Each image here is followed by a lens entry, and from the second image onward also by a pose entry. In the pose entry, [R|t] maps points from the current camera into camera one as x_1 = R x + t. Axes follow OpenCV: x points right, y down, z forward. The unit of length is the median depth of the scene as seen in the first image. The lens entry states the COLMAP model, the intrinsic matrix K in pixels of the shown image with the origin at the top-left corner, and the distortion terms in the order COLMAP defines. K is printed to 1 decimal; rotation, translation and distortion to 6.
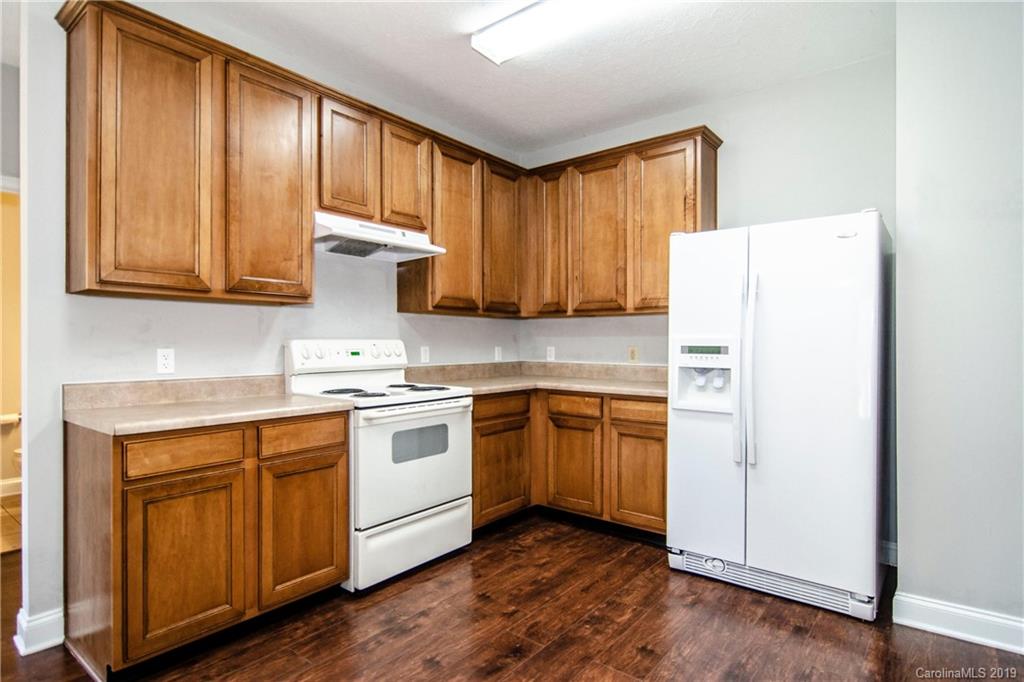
lens RADIAL K [[542.4, 0, 513.0], [0, 542.4, 342.8], [0, 0, 1]] dist [0.004214, 0.000650]
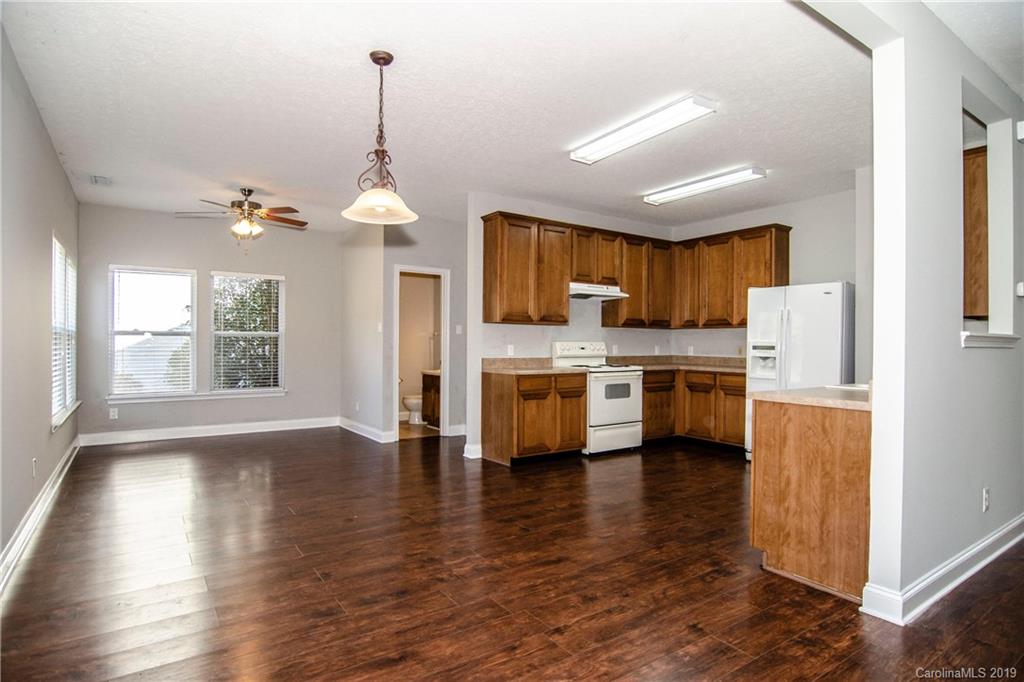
lens RADIAL K [[548.2, 0, 512.0], [0, 548.2, 341.0], [0, 0, 1]] dist [-0.003076, -0.010589]
pose [[0.956541, 0.005697, -0.291541, 0.048532], [-0.007148, 0.999967, -0.003911, 0.002288], [0.291509, 0.005825, 0.956550, -0.992661]]
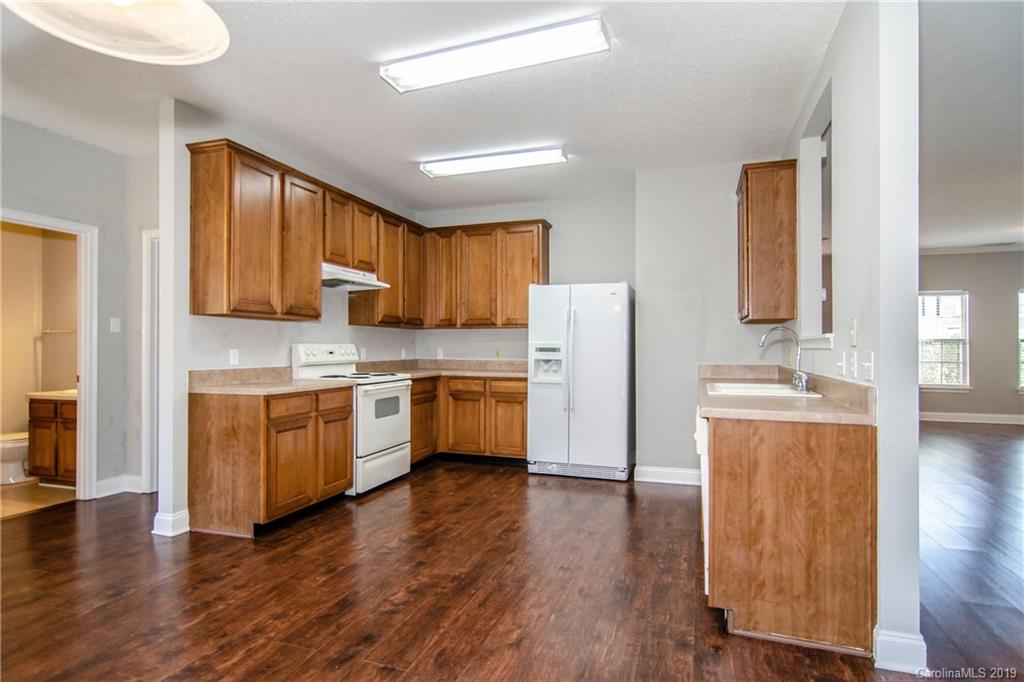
lens RADIAL K [[542.4, 0, 513.0], [0, 542.4, 342.8], [0, 0, 1]] dist [0.004214, 0.000650]
pose [[0.941727, 0.003735, 0.336357, -0.315464], [-0.001638, 0.999977, -0.006518, 0.001183], [-0.336374, 0.005587, 0.941712, -0.577700]]
